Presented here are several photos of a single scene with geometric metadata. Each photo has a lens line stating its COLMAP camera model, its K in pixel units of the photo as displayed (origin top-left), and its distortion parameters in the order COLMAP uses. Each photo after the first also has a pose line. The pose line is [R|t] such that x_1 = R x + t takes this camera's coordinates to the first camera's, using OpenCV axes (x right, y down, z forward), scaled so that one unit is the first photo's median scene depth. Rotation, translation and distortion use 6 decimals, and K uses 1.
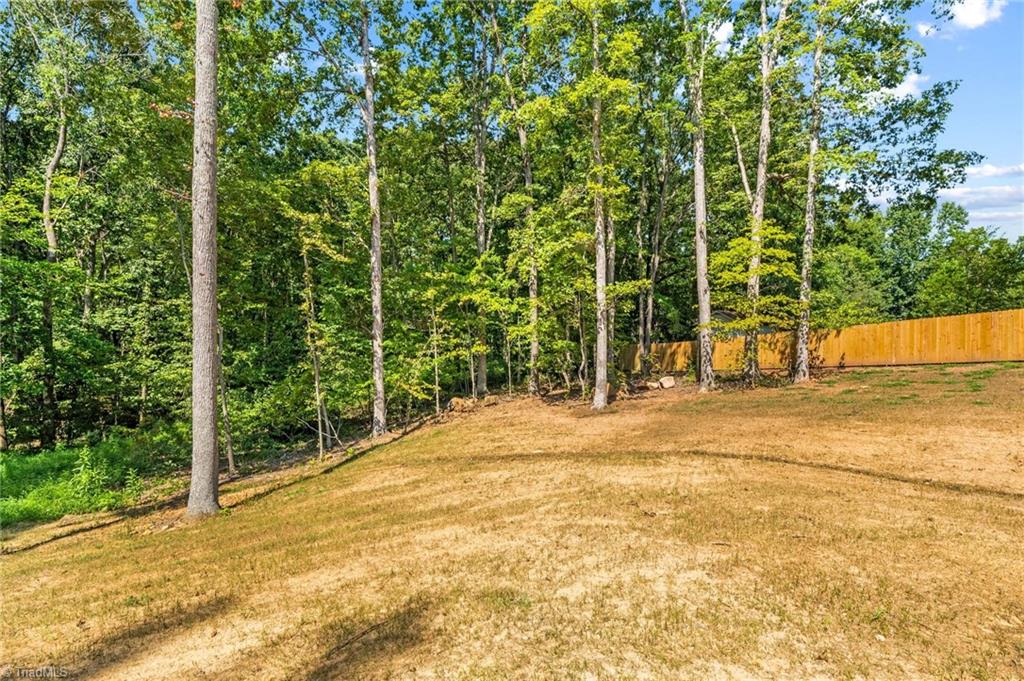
lens RADIAL K [[471.9, 0, 521.8], [0, 471.9, 344.5], [0, 0, 1]] dist [-0.005454, 0.003325]
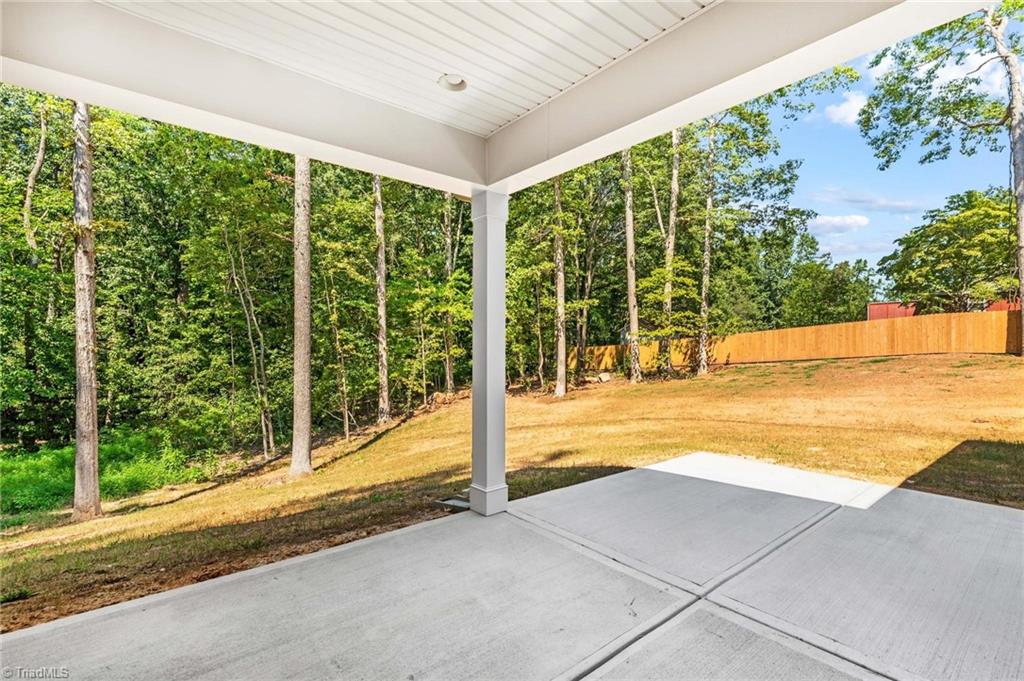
lens RADIAL K [[471.9, 0, 515.1], [0, 471.9, 342.1], [0, 0, 1]] dist [-0.005454, 0.003325]
pose [[0.984920, -0.000073, 0.173009, -0.157726], [0.002059, 0.999934, -0.011299, -0.000959], [-0.172997, 0.011485, 0.984855, -0.226917]]
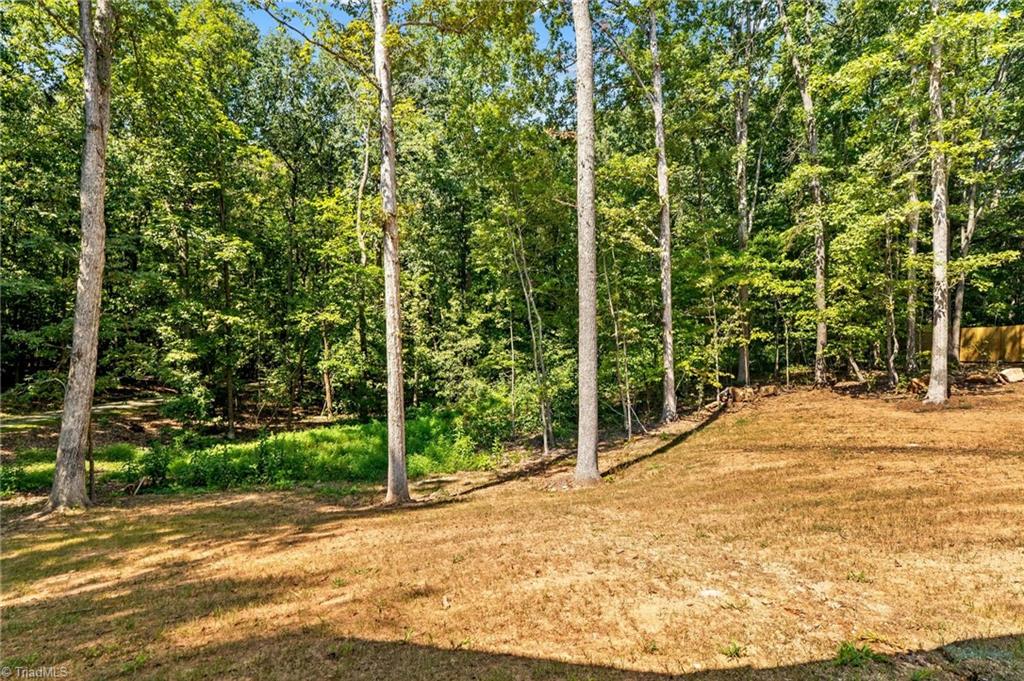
lens RADIAL K [[507.0, 0, 520.5], [0, 507.0, 338.1], [0, 0, 1]] dist [0.014589, 0.000058]
pose [[0.944904, -0.006637, -0.327281, -0.216837], [0.010268, 0.999903, 0.009366, -0.000430], [0.327187, -0.012211, 0.944881, -0.120443]]
